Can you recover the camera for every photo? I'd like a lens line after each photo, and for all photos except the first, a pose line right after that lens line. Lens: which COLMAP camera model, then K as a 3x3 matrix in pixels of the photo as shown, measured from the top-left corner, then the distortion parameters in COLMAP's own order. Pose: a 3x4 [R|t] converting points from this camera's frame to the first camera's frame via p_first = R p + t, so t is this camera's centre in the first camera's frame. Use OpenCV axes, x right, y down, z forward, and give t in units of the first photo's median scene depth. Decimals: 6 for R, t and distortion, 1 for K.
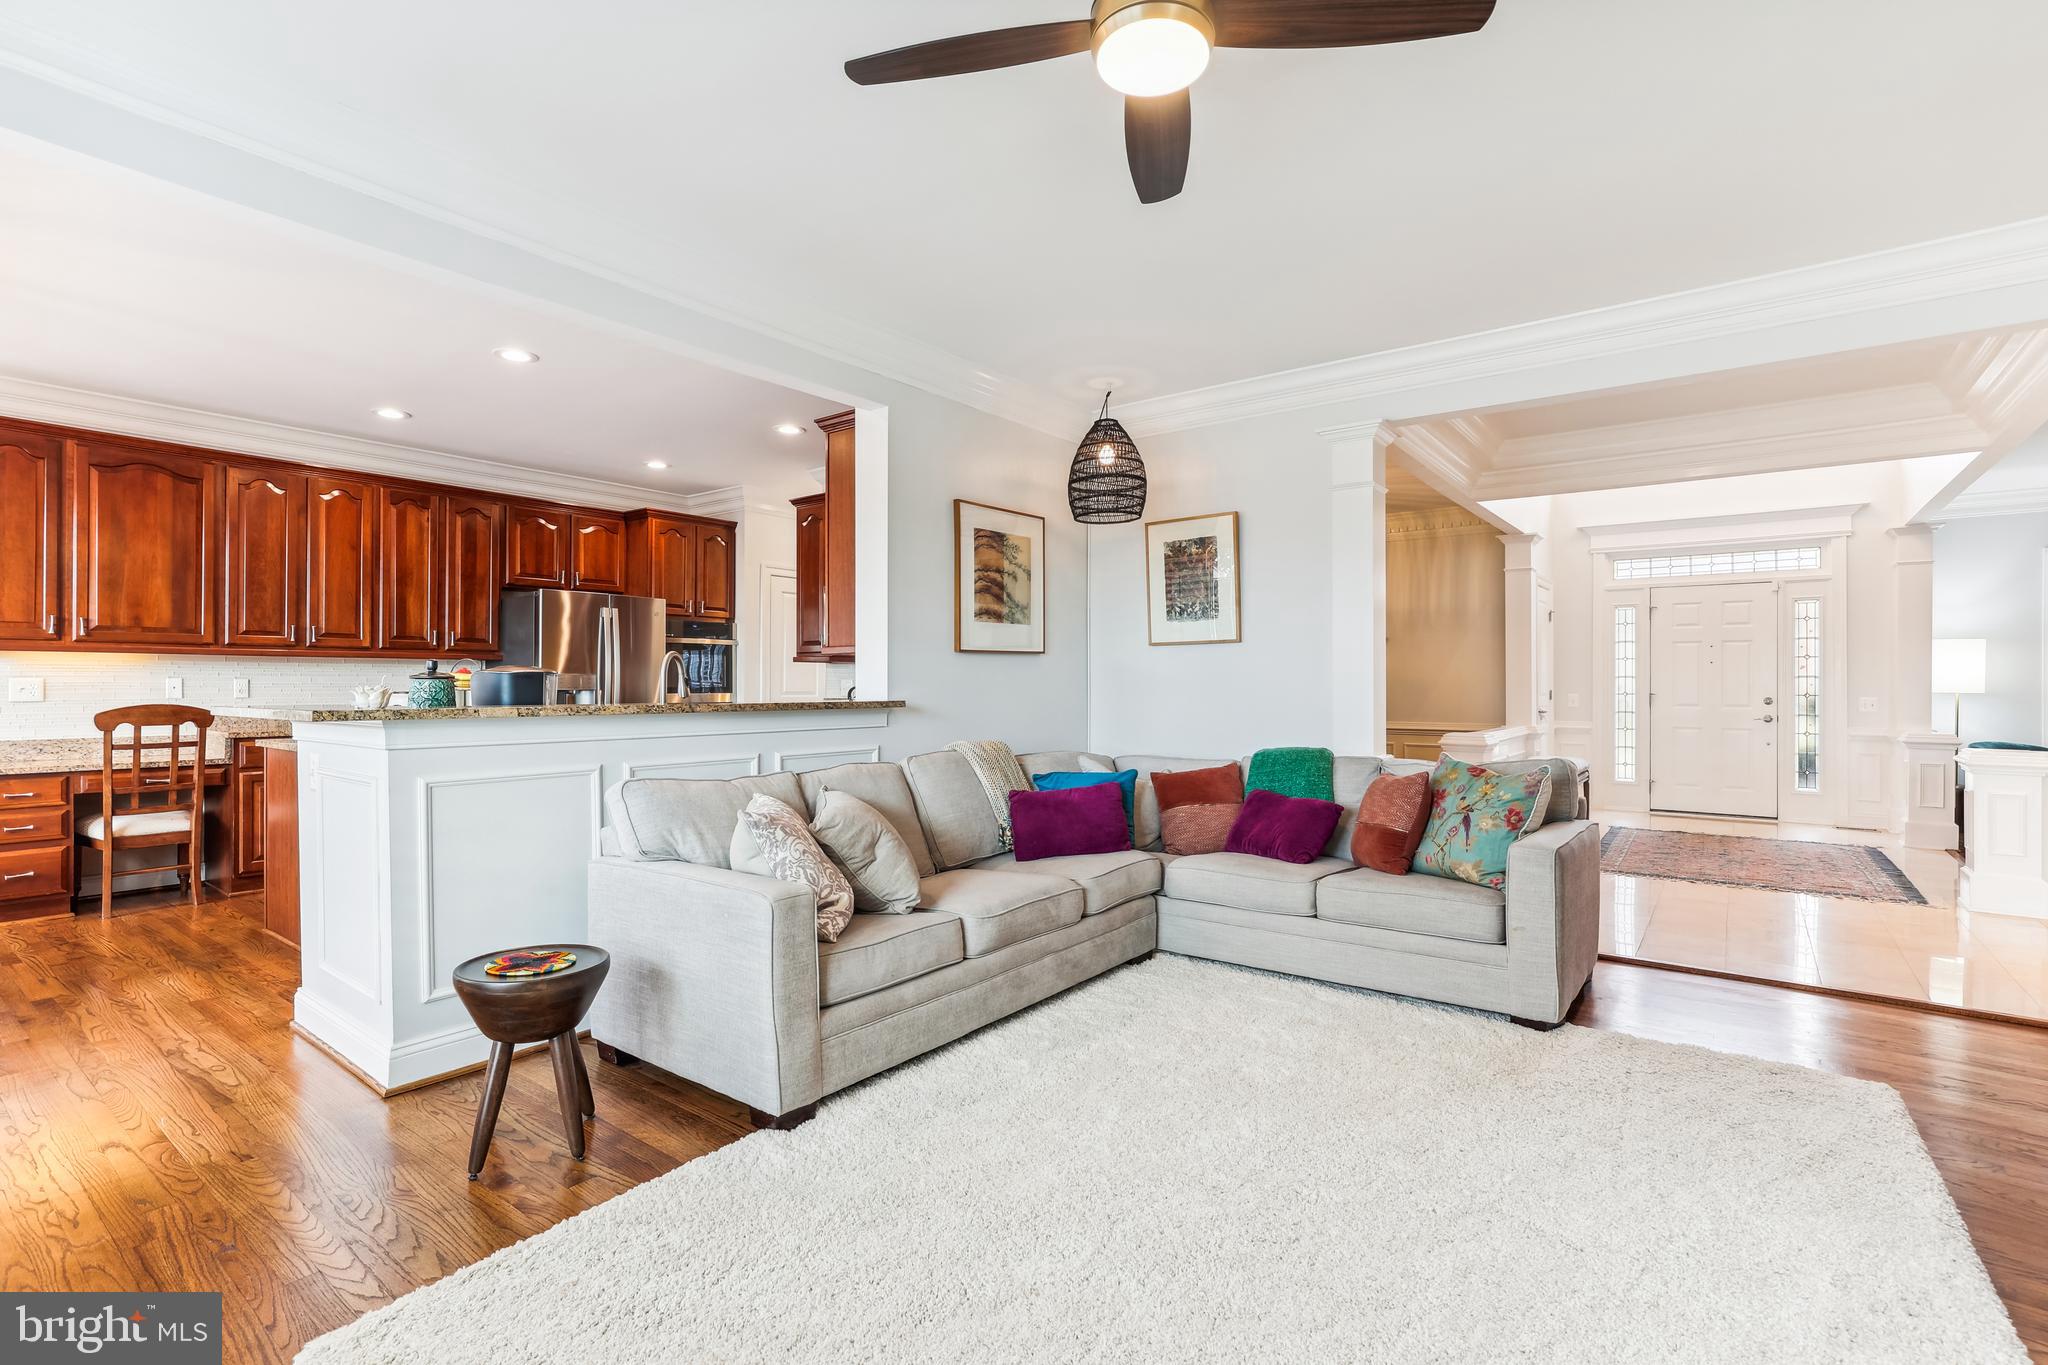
lens RADIAL K [[945.6, 0, 1019.1], [0, 945.6, 681.1], [0, 0, 1]] dist [-0.004579, 0.001024]
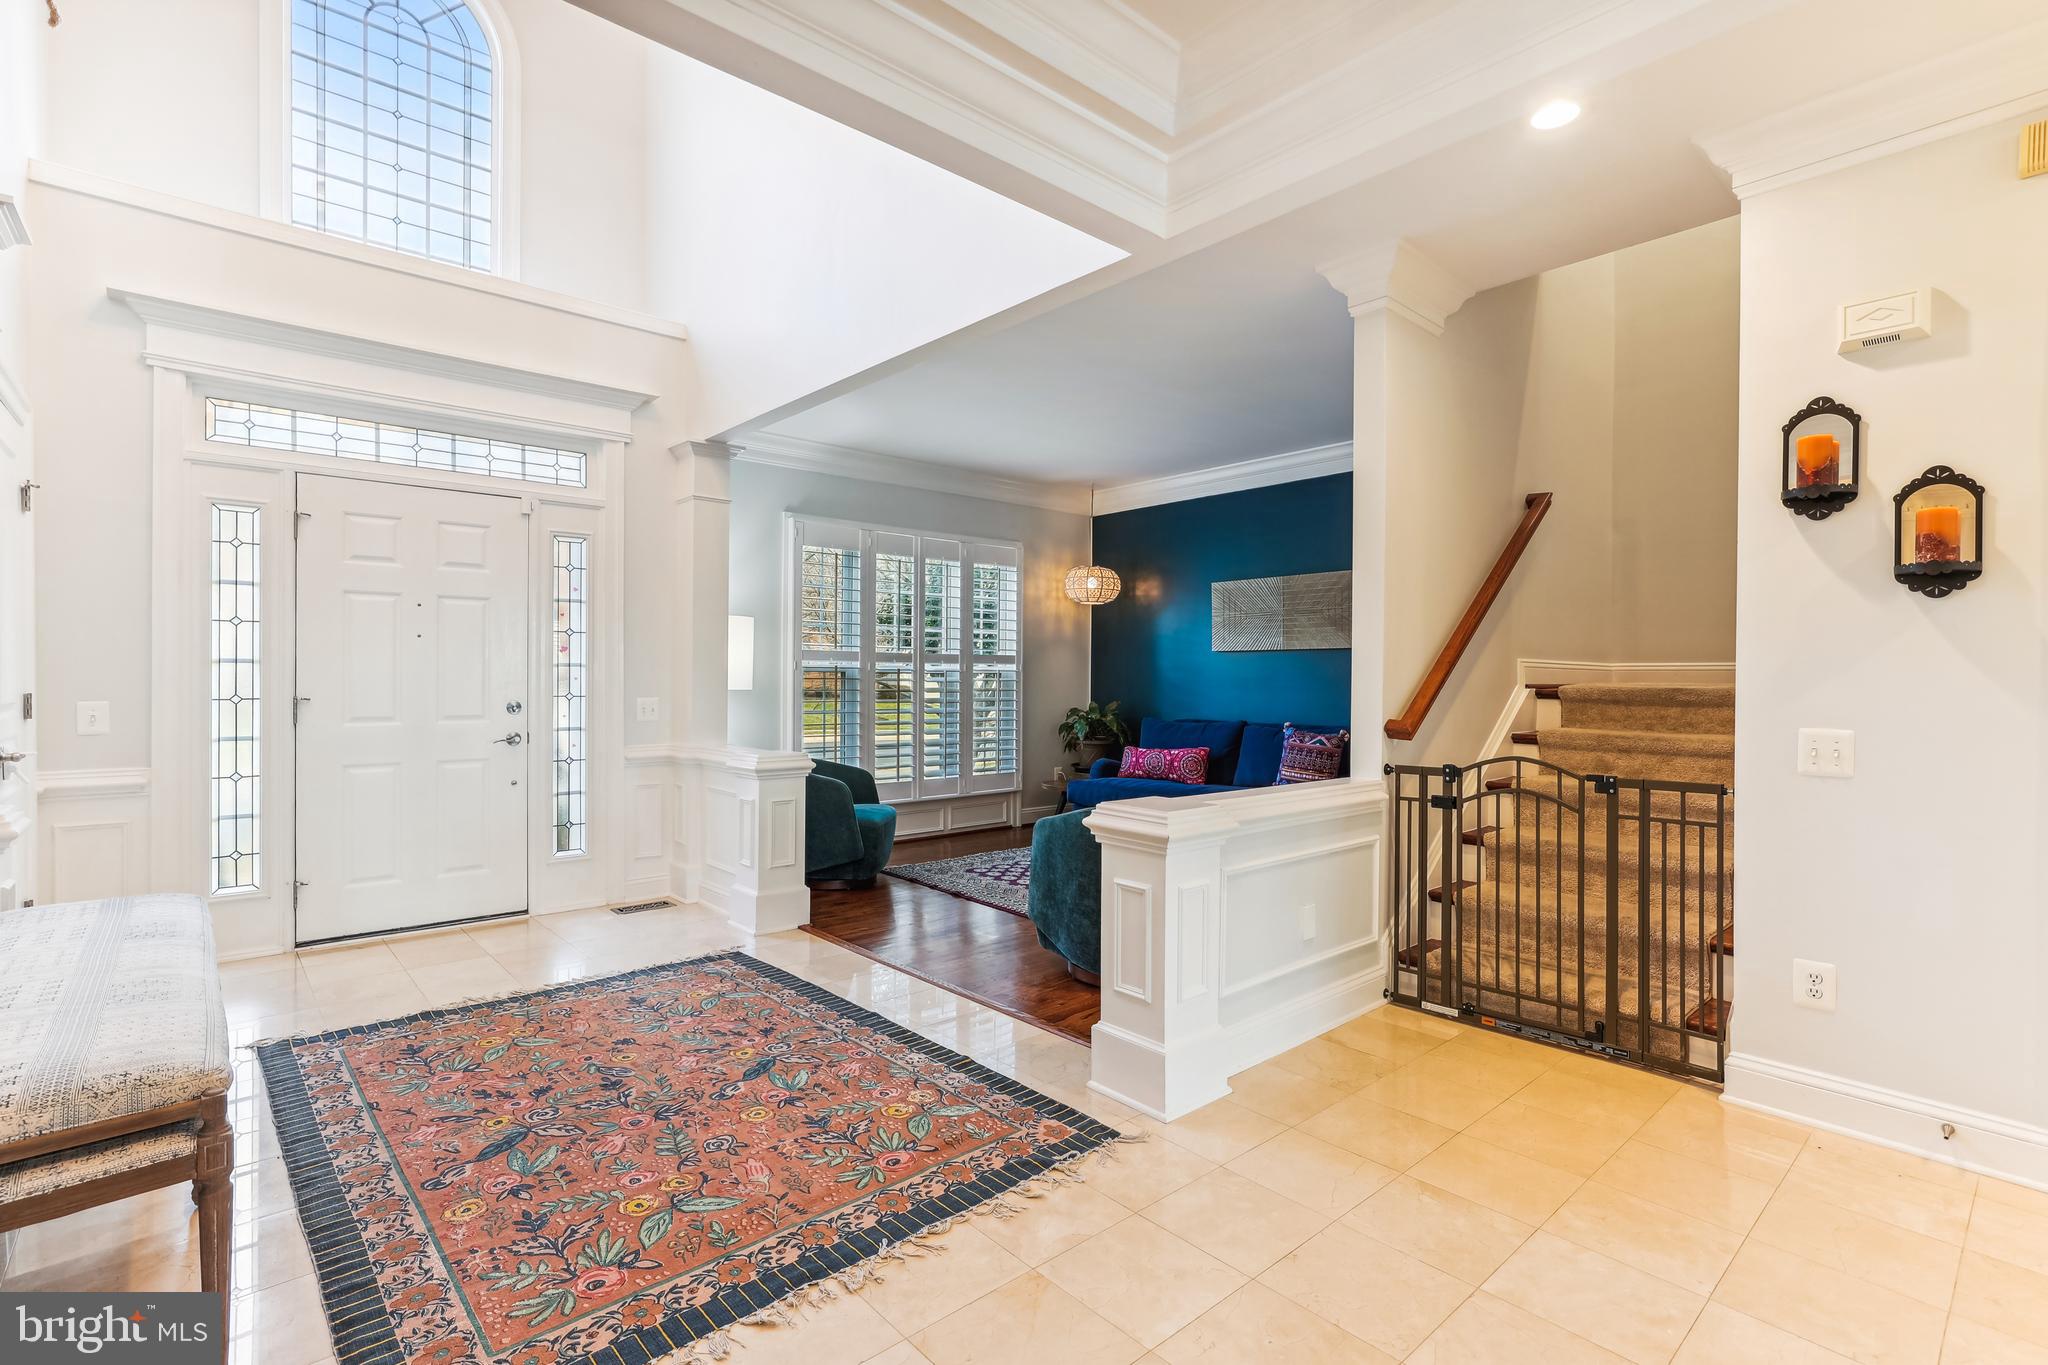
lens RADIAL K [[945.6, 0, 1028.3], [0, 945.6, 679.5], [0, 0, 1]] dist [-0.004579, 0.001024]
pose [[0.199139, -0.002757, 0.979967, 1.428802], [-0.006403, 0.999971, 0.004115, 0.000589], [-0.979950, -0.007094, 0.199116, 2.782069]]
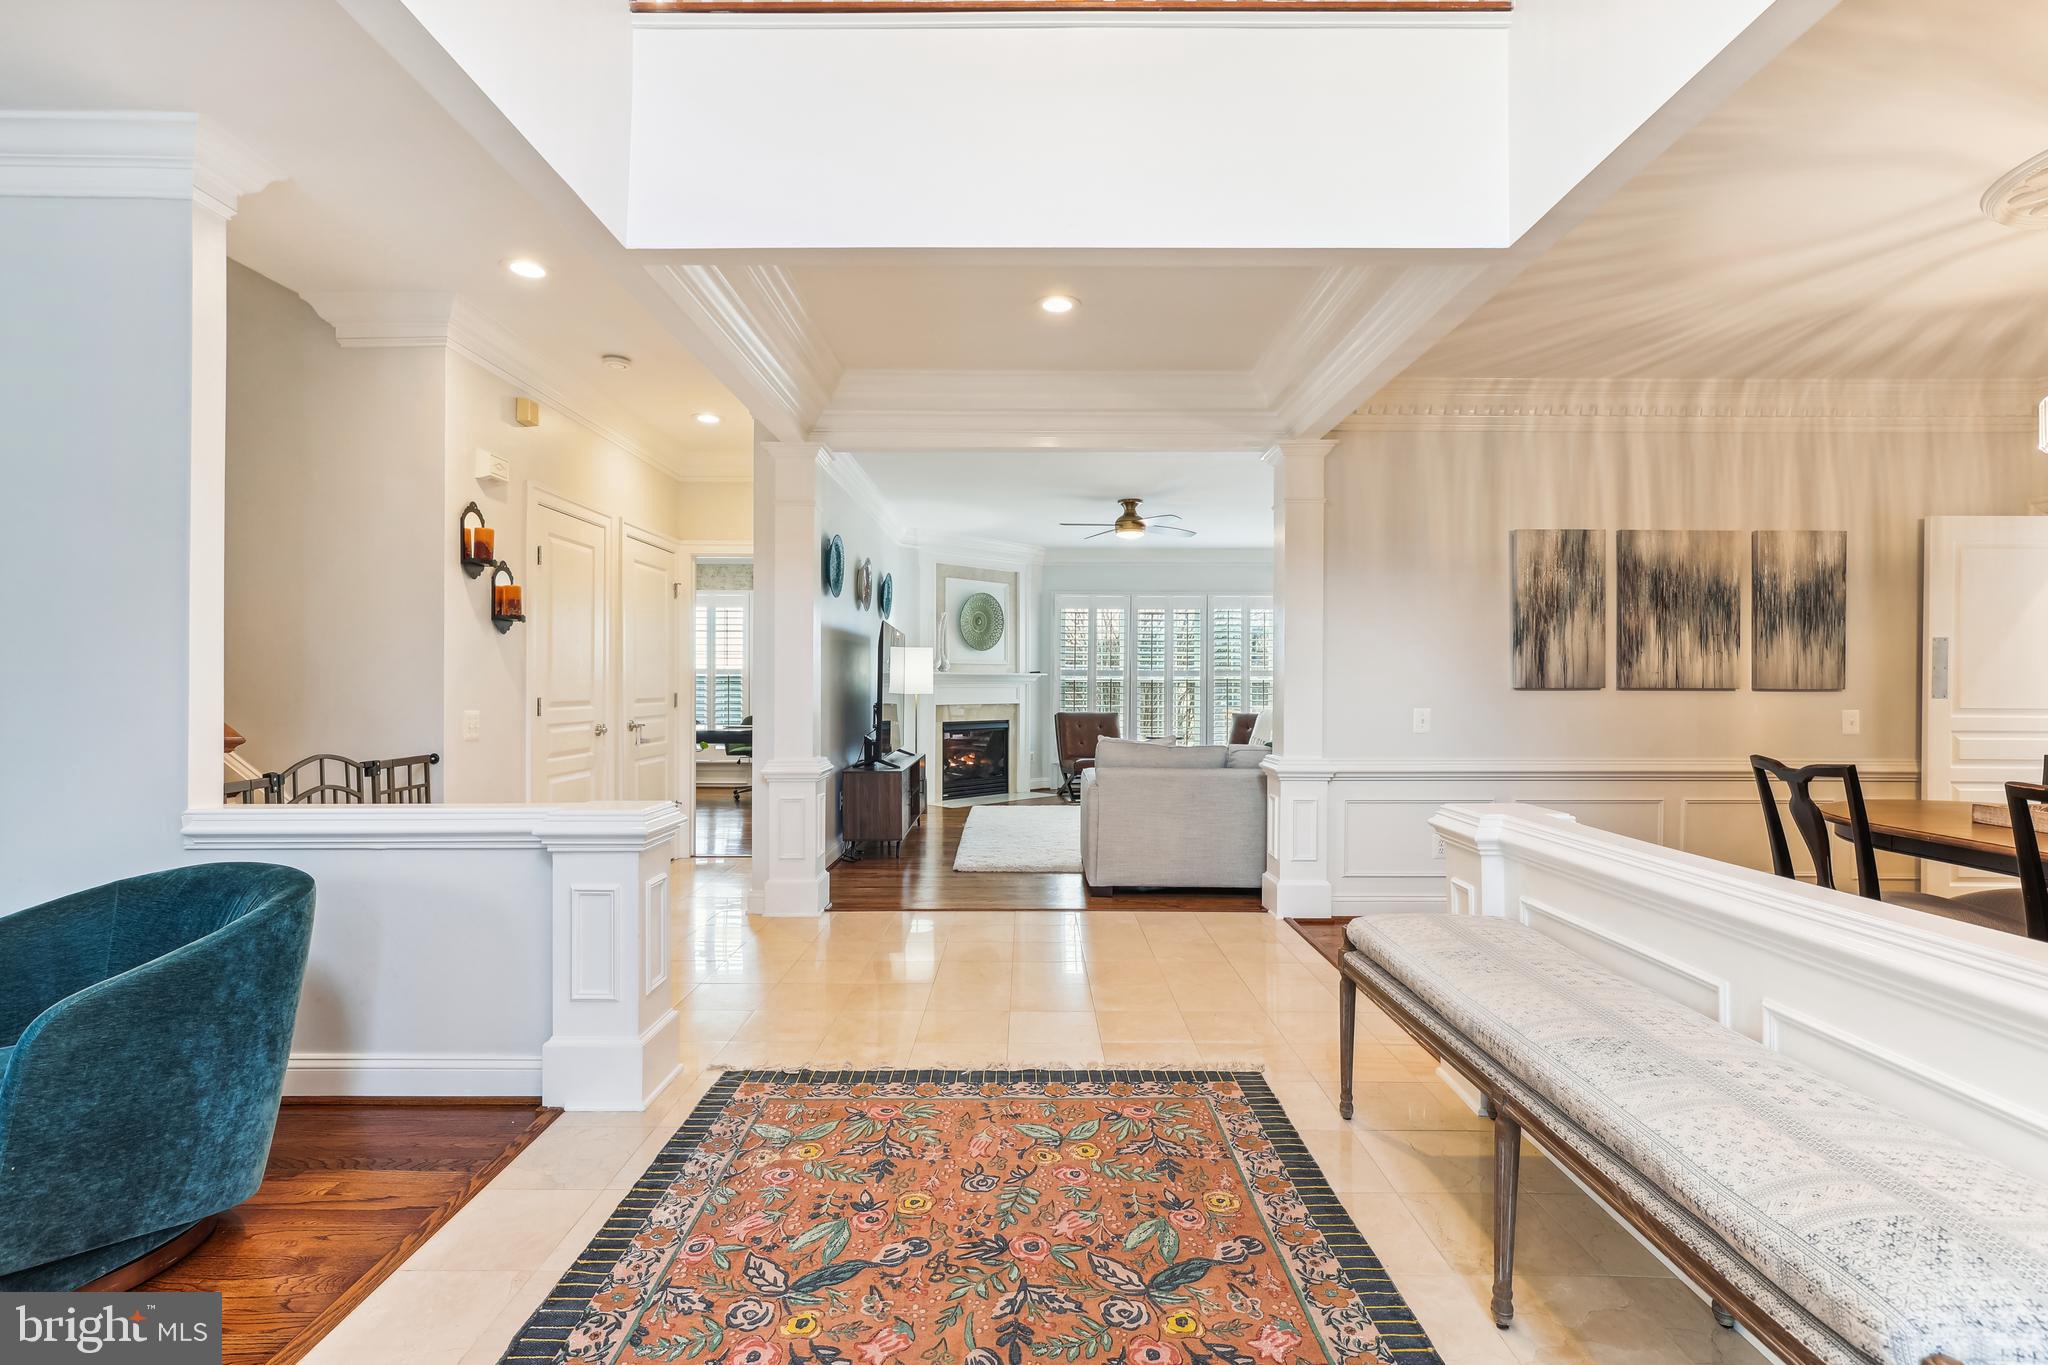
lens RADIAL K [[945.6, 0, 1032.9], [0, 945.6, 693.6], [0, 0, 1]] dist [-0.004579, 0.001024]
pose [[-0.800512, 0.001739, -0.599315, 3.437397], [-0.002065, 0.999982, 0.005661, 0.018066], [0.599314, 0.005769, -0.800494, 4.592104]]
